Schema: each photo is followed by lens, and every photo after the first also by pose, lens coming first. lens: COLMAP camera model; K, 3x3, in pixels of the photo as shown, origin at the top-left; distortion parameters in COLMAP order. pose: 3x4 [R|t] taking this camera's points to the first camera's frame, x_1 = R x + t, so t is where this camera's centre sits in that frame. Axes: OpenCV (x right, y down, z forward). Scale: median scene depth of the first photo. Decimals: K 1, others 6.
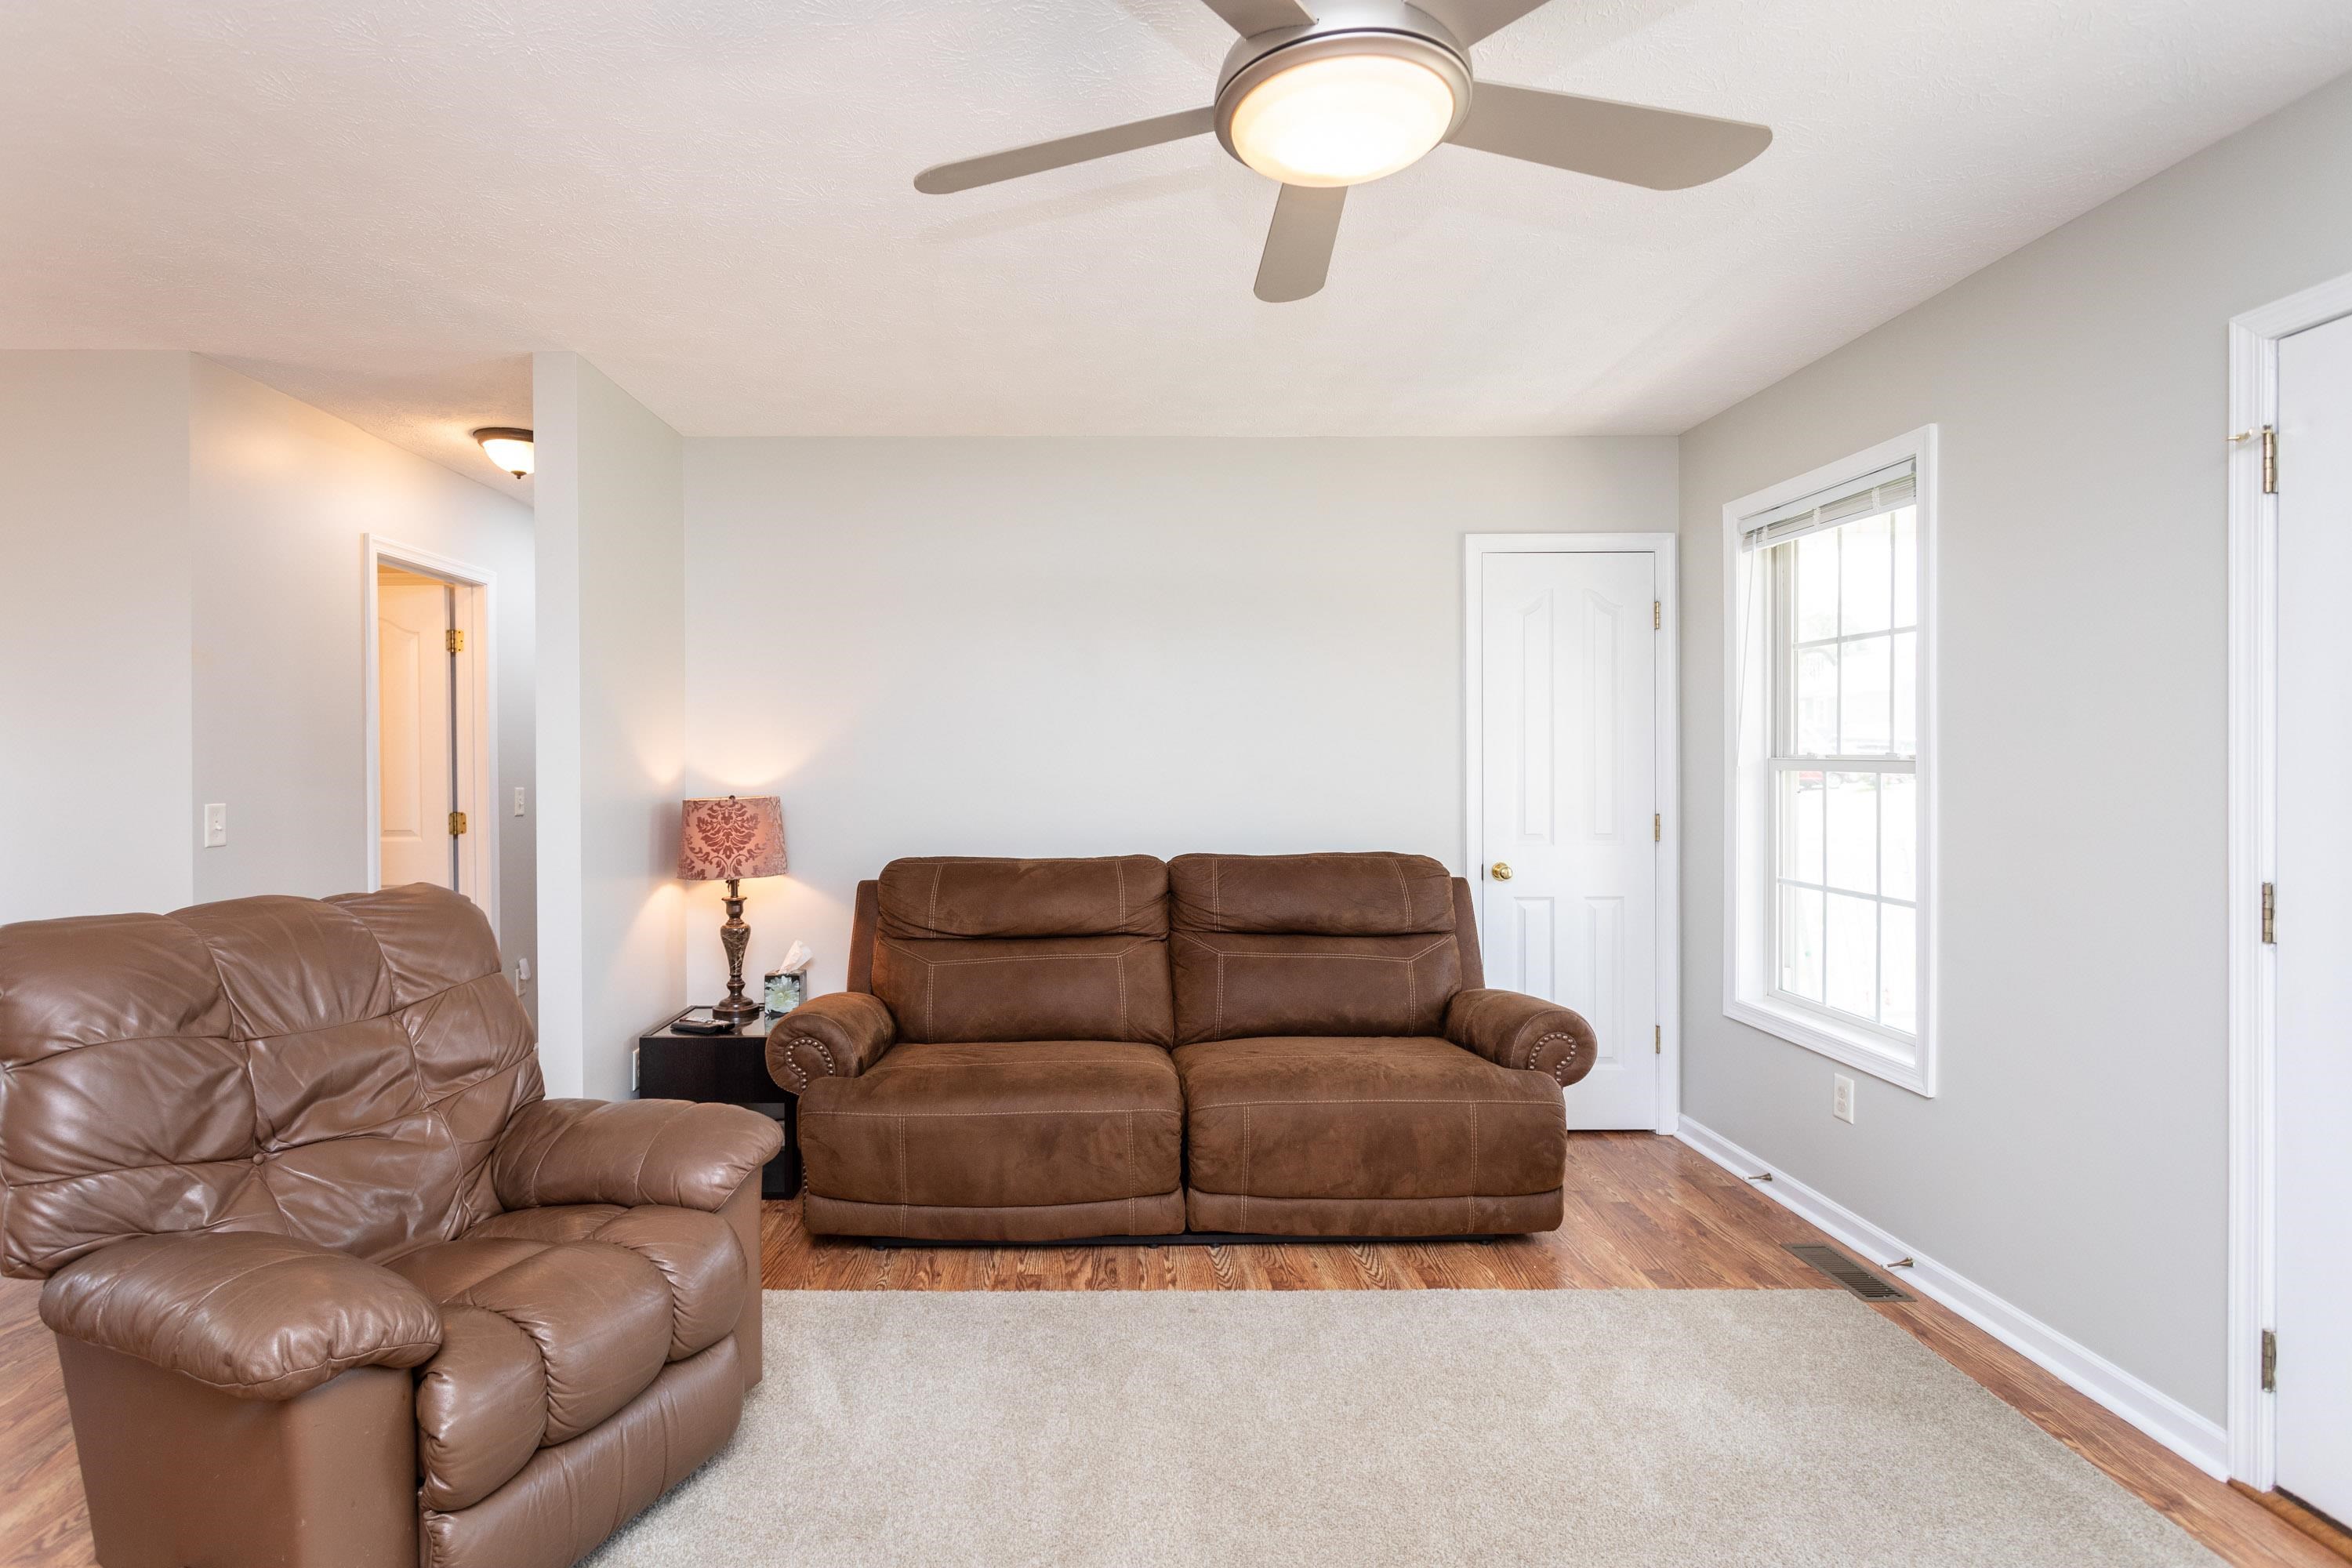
lens RADIAL K [[1138.7, 0, 1173.4], [0, 1138.7, 760.8], [0, 0, 1]] dist [0.000114, 0.000926]
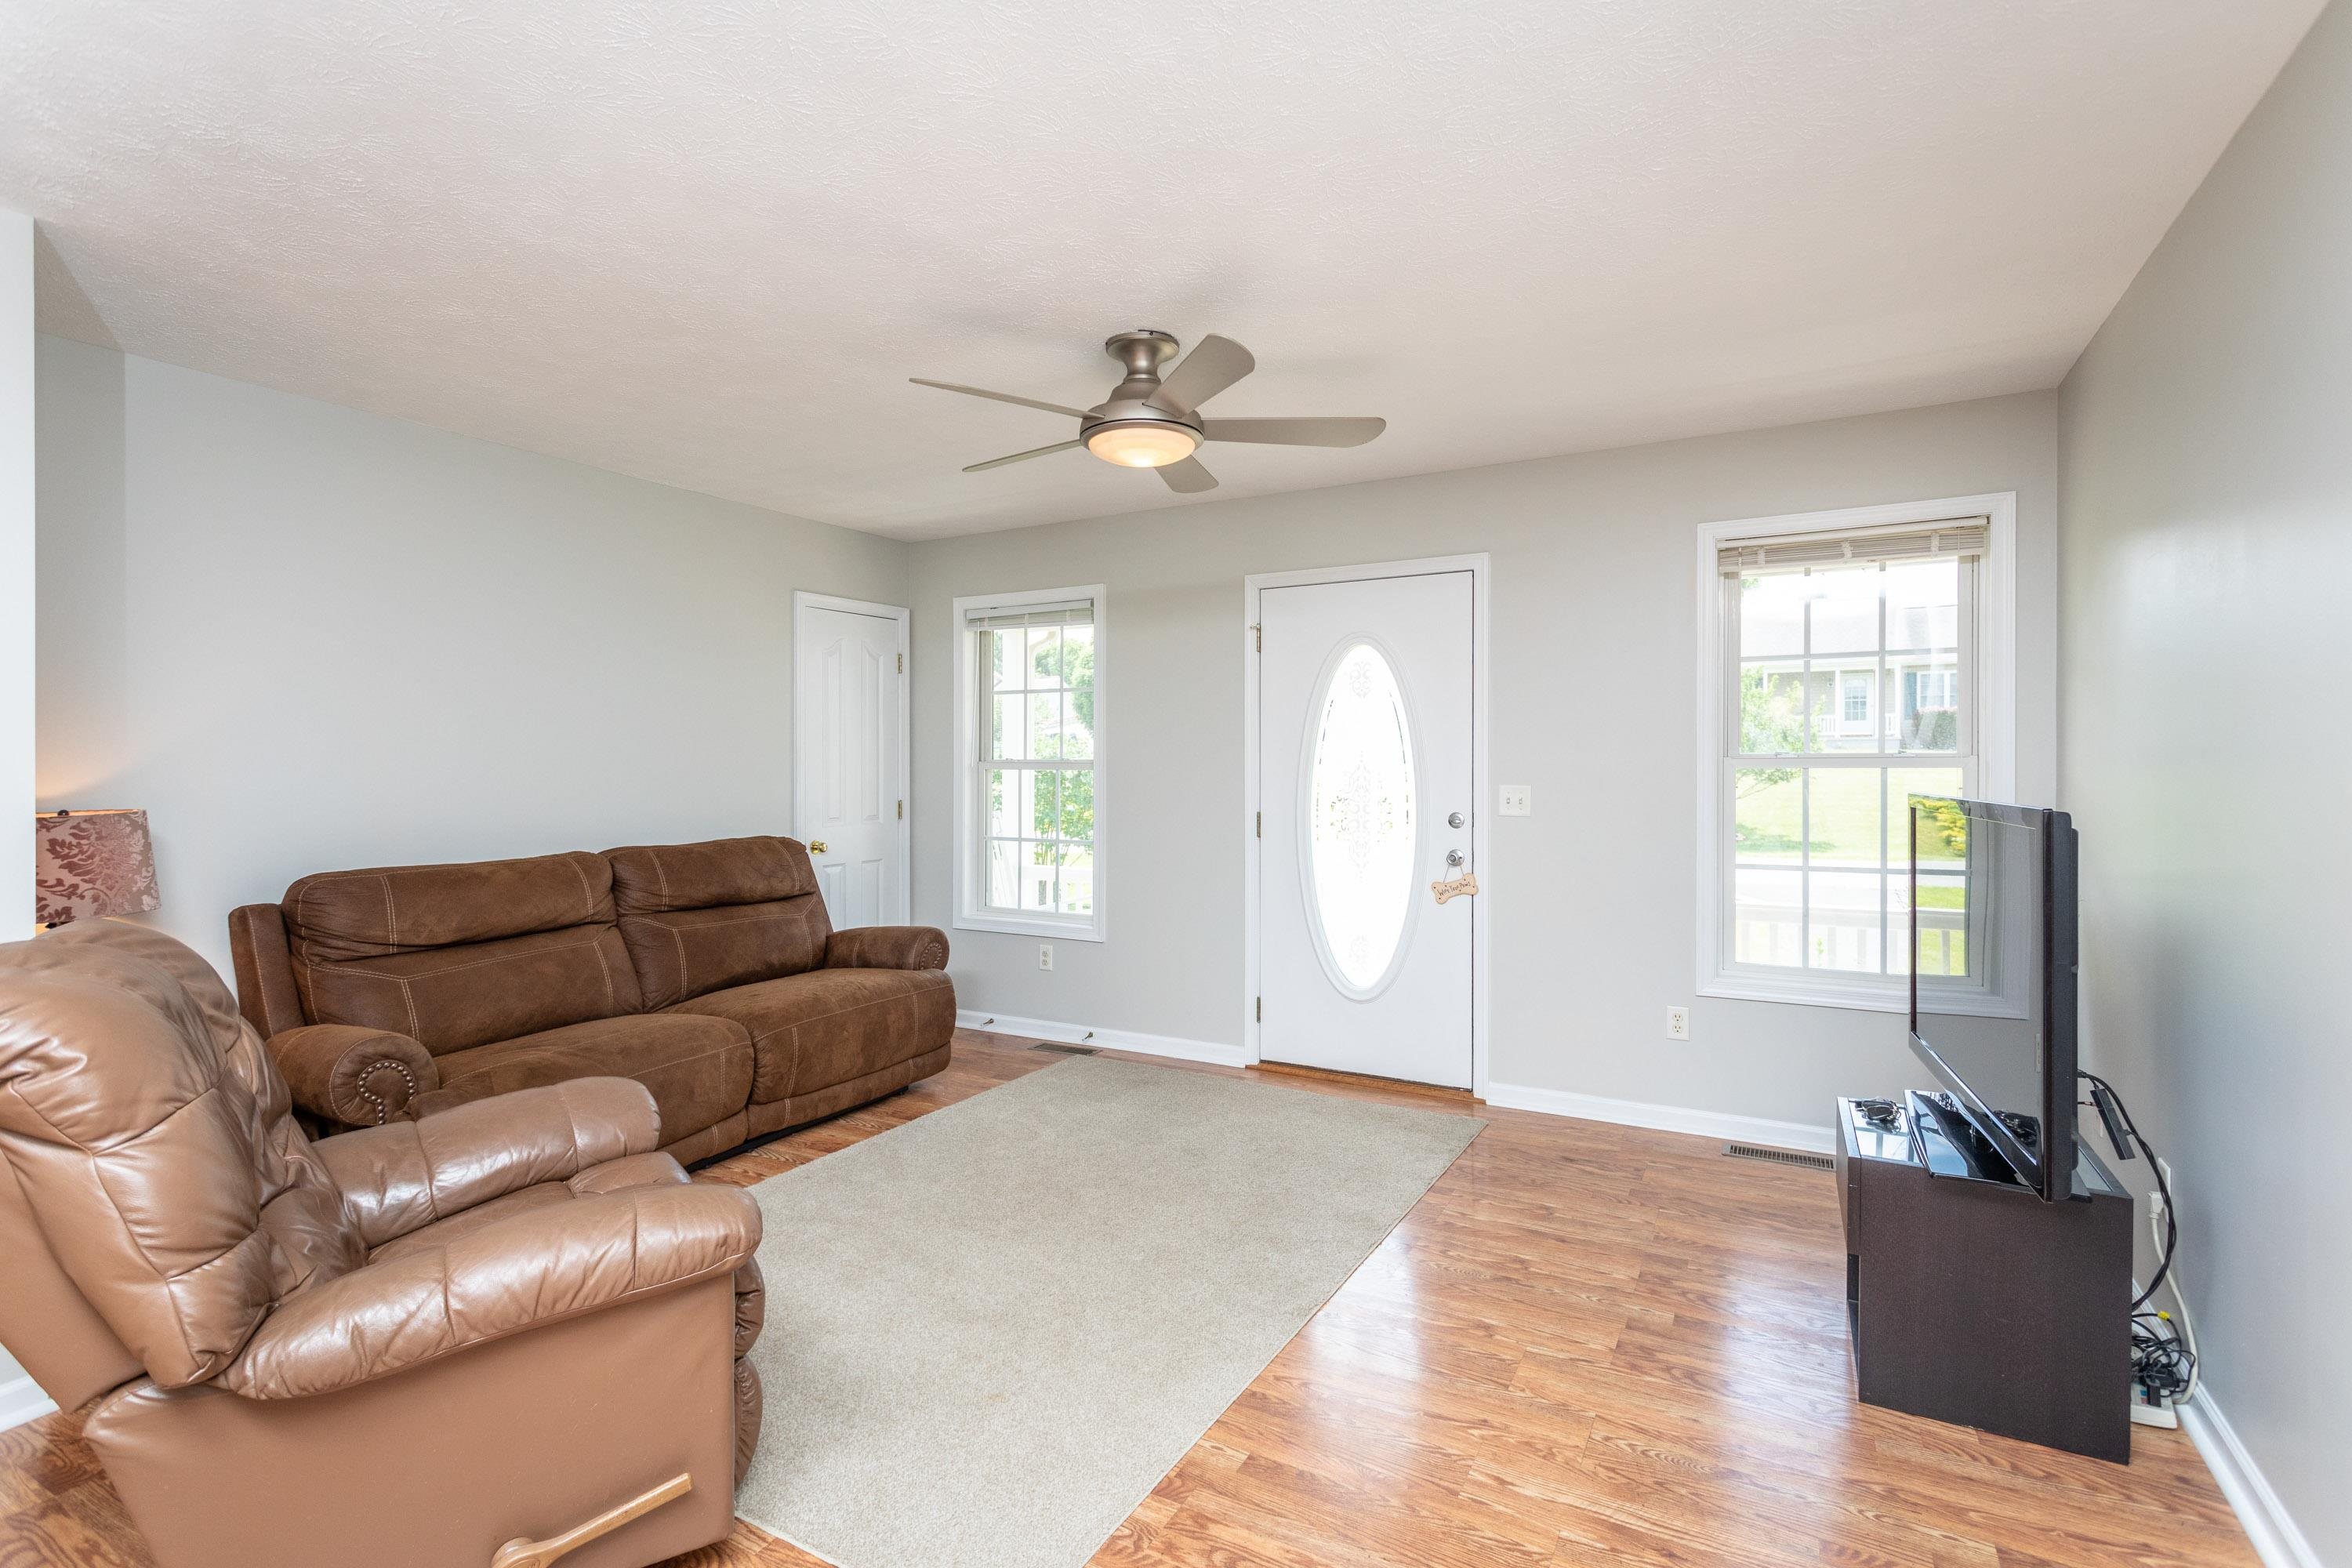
lens RADIAL K [[1138.7, 0, 1173.4], [0, 1138.7, 760.8], [0, 0, 1]] dist [0.000114, 0.000926]
pose [[0.488165, 0.001829, 0.872749, -0.743937], [0.005982, 0.999967, -0.005442, 0.006677], [-0.872731, 0.007877, 0.488138, -0.015633]]
